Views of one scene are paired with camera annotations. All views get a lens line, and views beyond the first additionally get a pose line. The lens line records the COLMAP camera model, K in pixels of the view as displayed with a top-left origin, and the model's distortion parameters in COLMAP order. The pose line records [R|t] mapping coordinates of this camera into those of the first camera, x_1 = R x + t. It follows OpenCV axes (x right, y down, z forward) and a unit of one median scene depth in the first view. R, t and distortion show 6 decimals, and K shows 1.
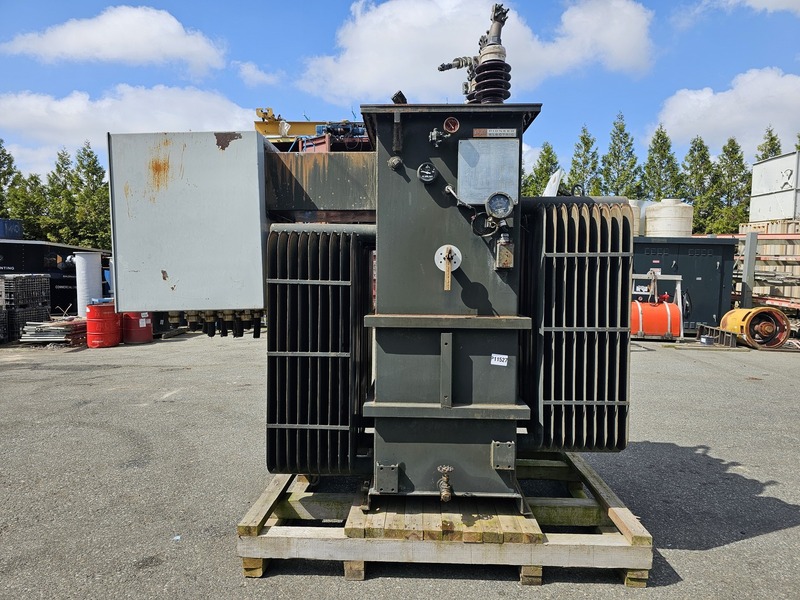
lens RADIAL K [[533.2, 0, 400.0], [0, 533.2, 300.0], [0, 0, 1]] dist [0.043483, -0.034922]
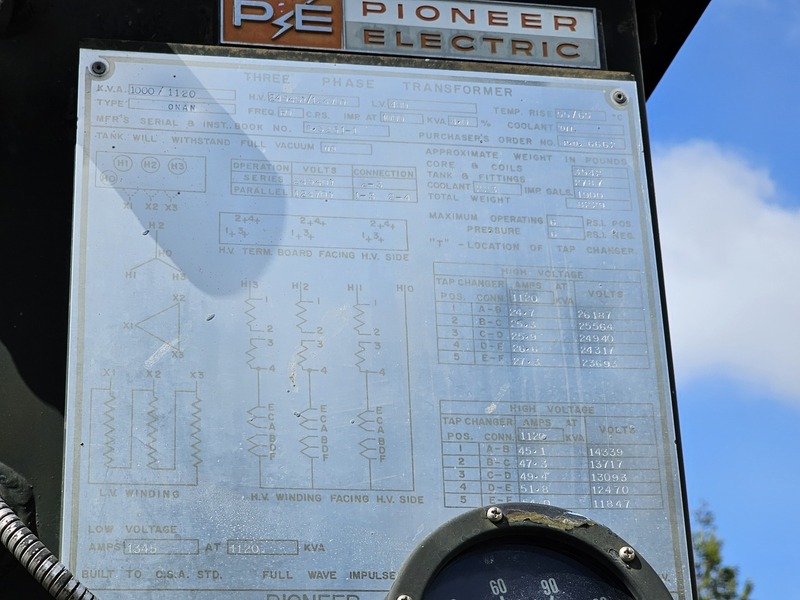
lens RADIAL K [[1819.0, 0, 400.0], [0, 1819.0, 300.0], [0, 0, 1]] dist [0.025031, 0.154163]
pose [[0.975280, 0.041030, 0.217132, 0.093236], [0.058784, 0.899030, -0.433924, -0.096004], [-0.213012, 0.435961, 0.874393, 0.685721]]
